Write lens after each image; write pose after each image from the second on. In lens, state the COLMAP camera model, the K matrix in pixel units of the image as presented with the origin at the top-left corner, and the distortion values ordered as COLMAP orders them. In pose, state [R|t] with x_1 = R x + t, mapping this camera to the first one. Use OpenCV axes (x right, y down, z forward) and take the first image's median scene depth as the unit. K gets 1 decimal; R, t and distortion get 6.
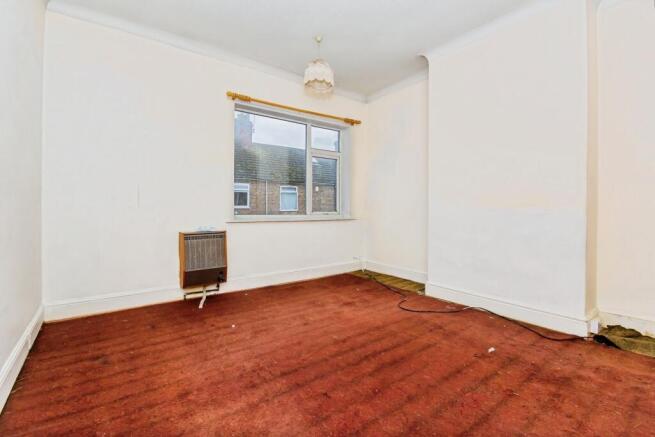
lens RADIAL K [[292.1, 0, 327.0], [0, 292.1, 215.6], [0, 0, 1]] dist [-0.006768, -0.000977]
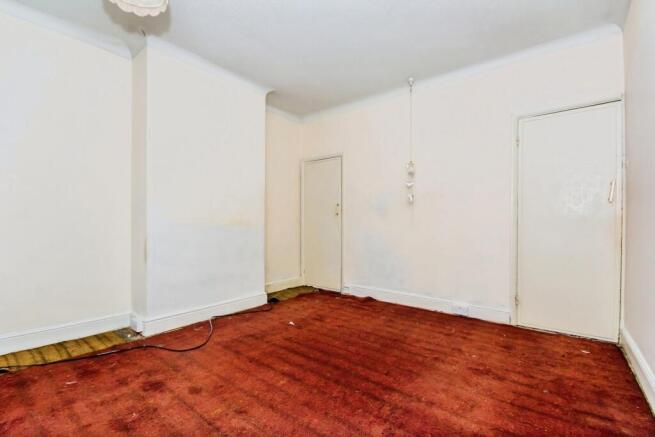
lens RADIAL K [[292.1, 0, 327.4], [0, 292.1, 221.5], [0, 0, 1]] dist [-0.006768, -0.000977]
pose [[-0.250489, 0.005463, 0.968104, -0.792352], [0.021652, 0.999766, -0.000039, -0.039379], [-0.967877, 0.020952, -0.250549, 1.046772]]
